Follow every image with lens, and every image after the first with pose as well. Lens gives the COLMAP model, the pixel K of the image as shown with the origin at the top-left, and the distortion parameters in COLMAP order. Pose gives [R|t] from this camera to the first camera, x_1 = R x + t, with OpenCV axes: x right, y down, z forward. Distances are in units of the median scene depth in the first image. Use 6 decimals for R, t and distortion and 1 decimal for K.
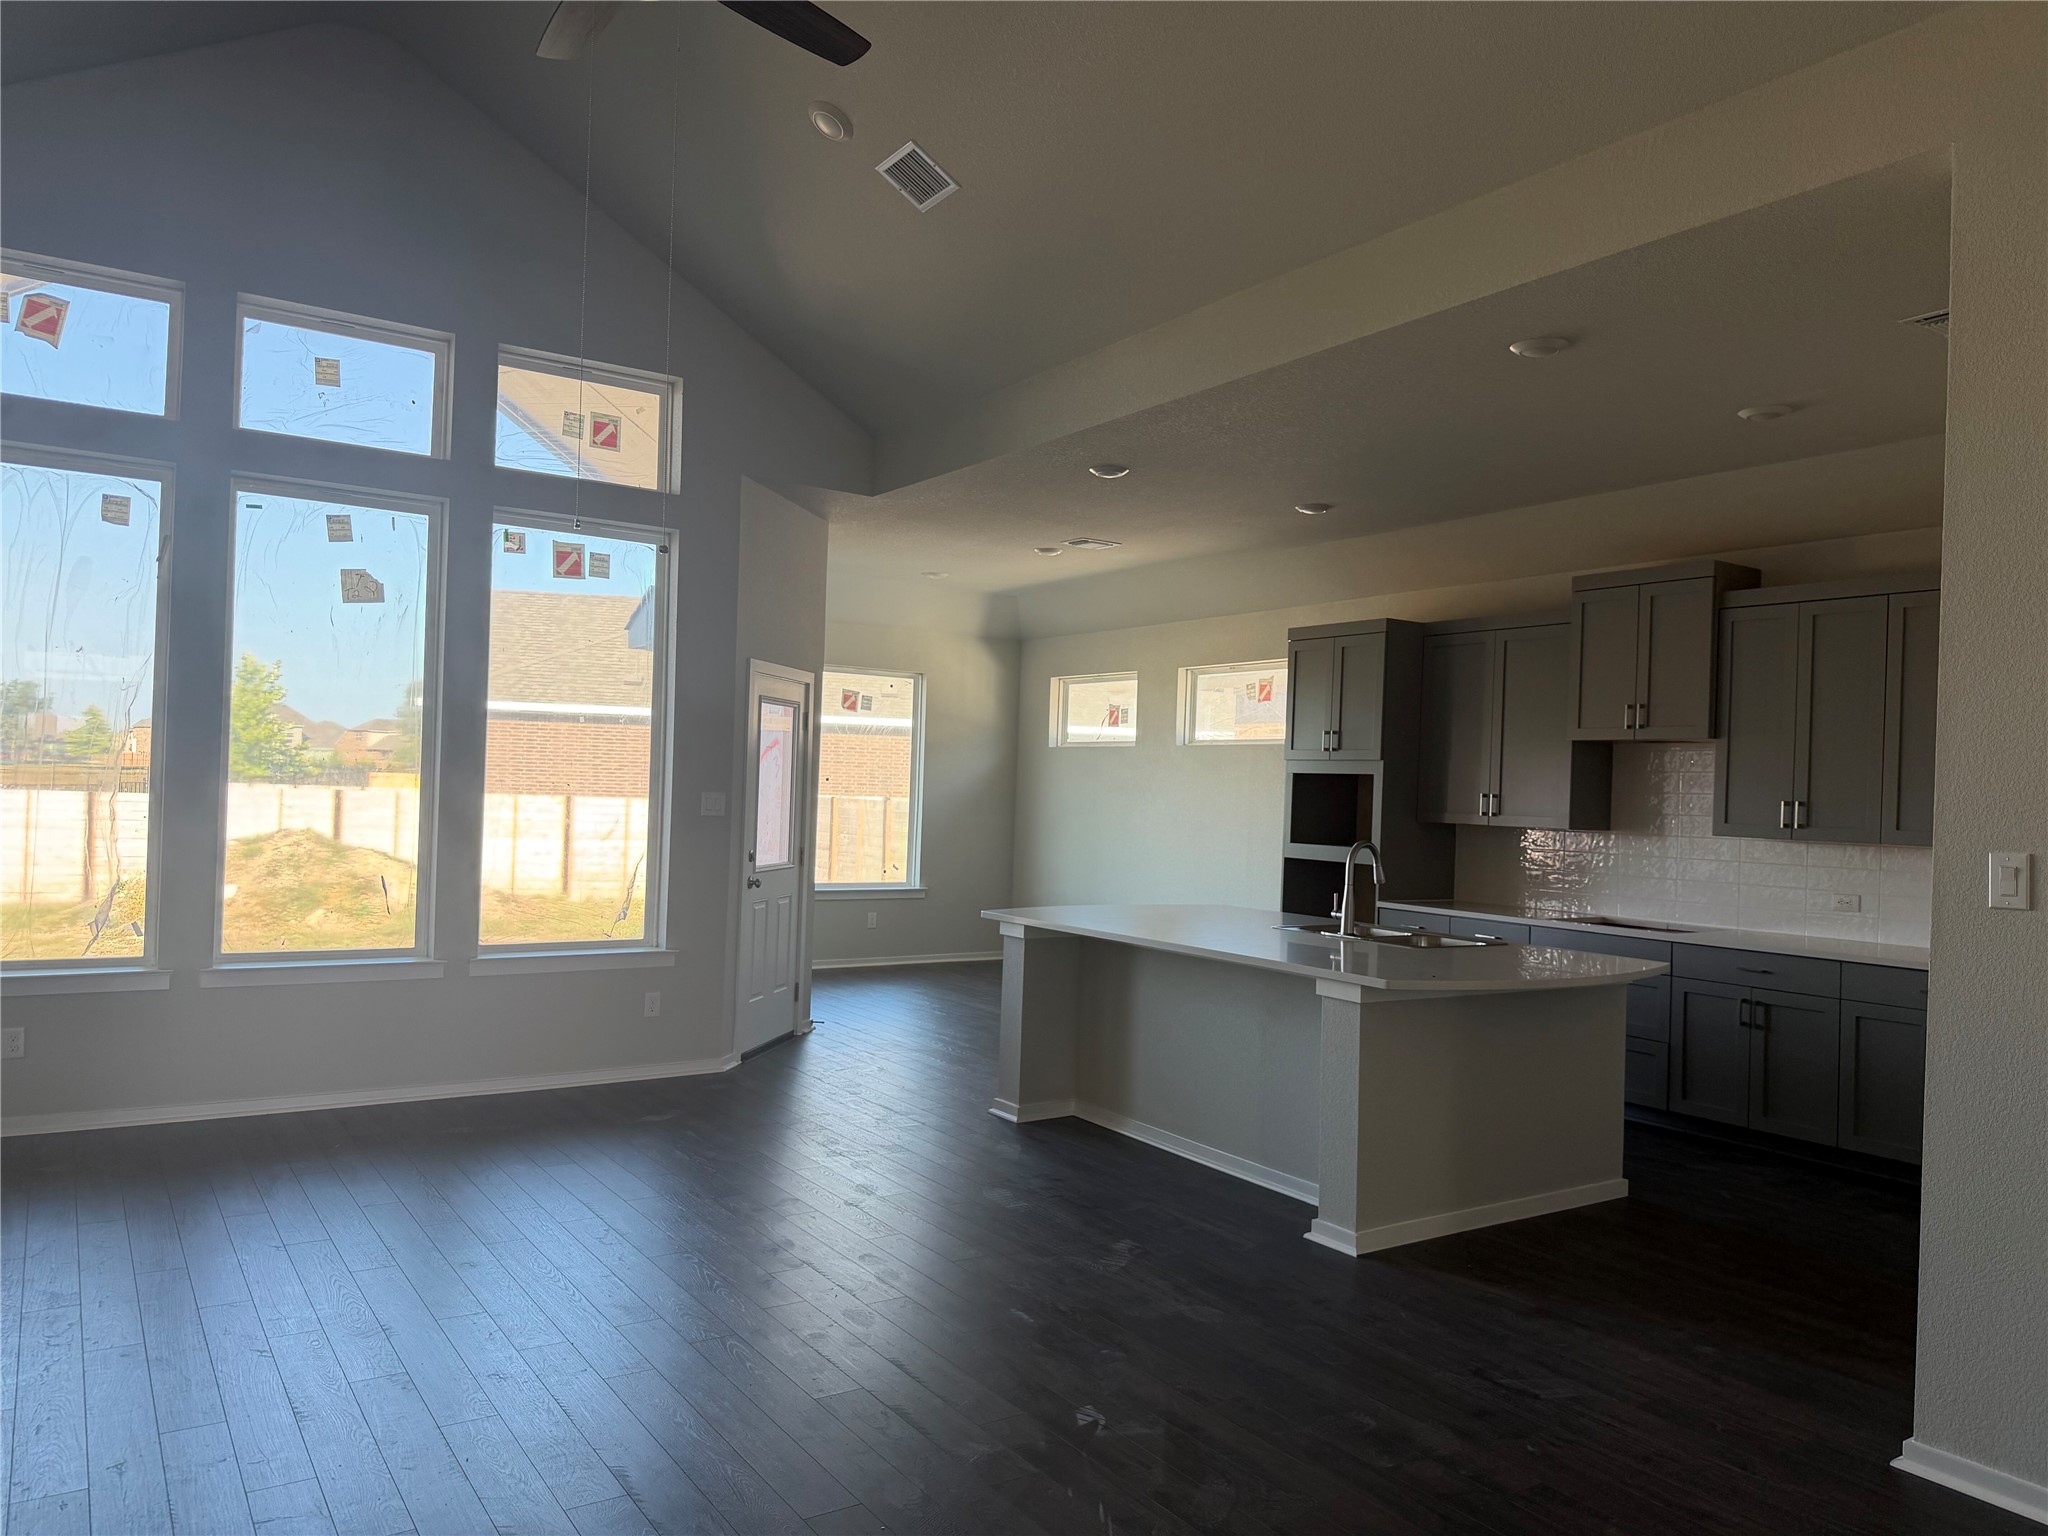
lens RADIAL K [[1433.7, 0, 1028.2], [0, 1433.7, 770.3], [0, 0, 1]] dist [-0.005573, -0.004028]
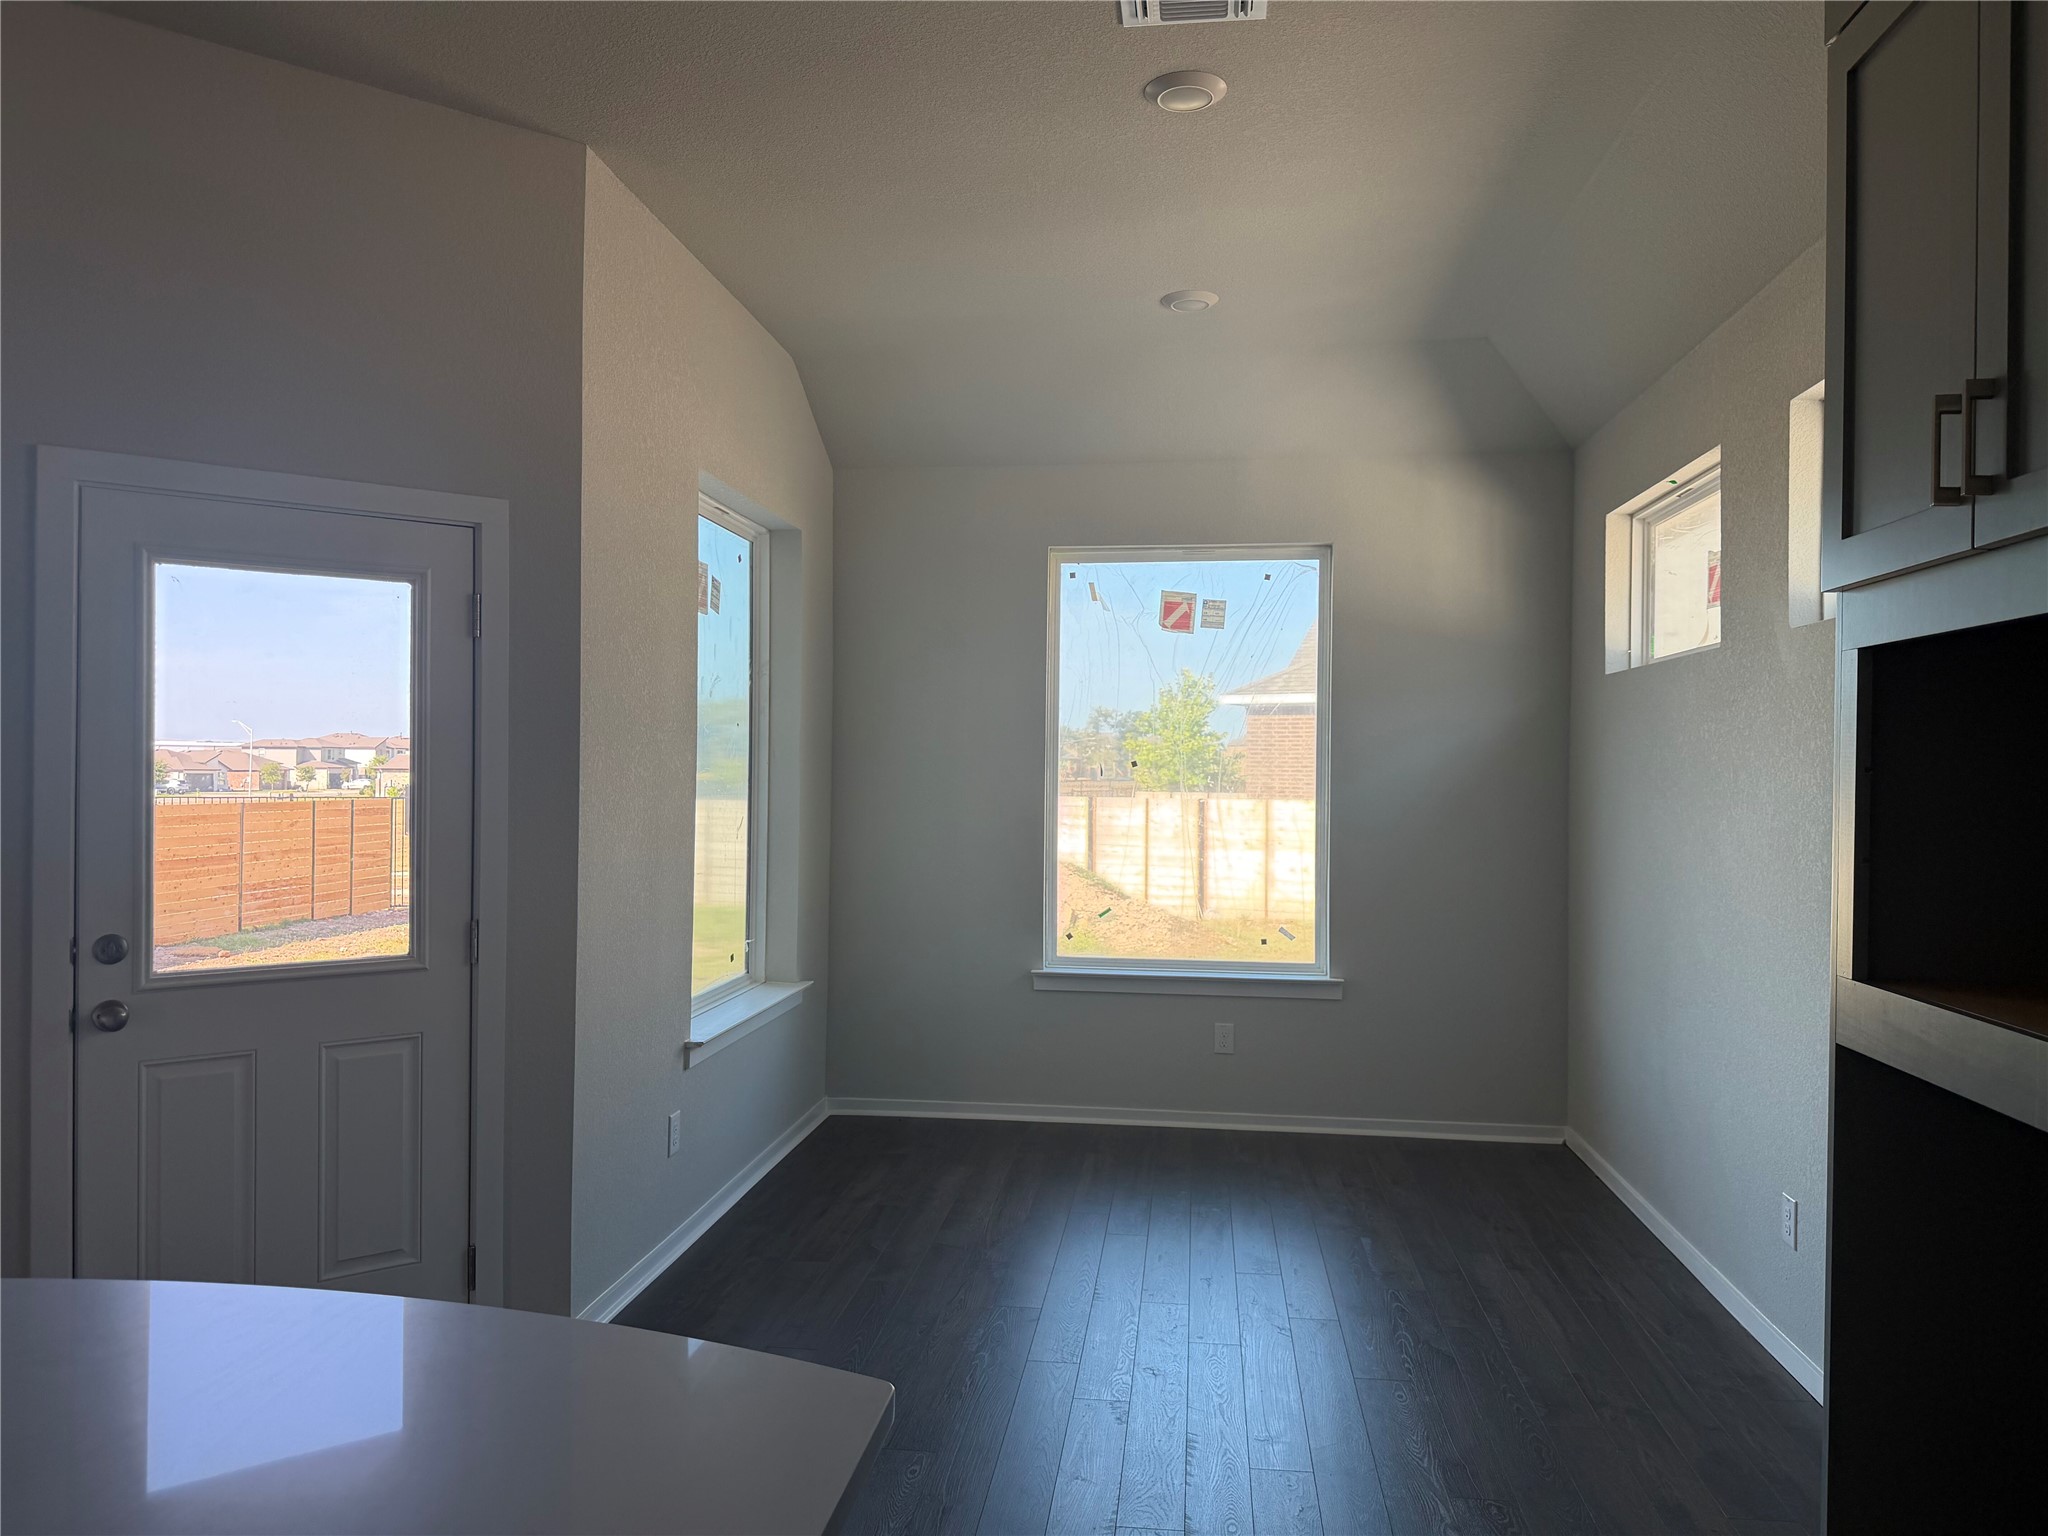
lens RADIAL K [[1433.7, 0, 1022.9], [0, 1433.7, 769.6], [0, 0, 1]] dist [-0.005573, -0.004028]
pose [[0.761765, -0.027887, -0.647253, 0.166673], [0.025206, 0.999592, -0.013402, 0.014162], [0.647363, -0.006105, 0.762157, 0.556058]]
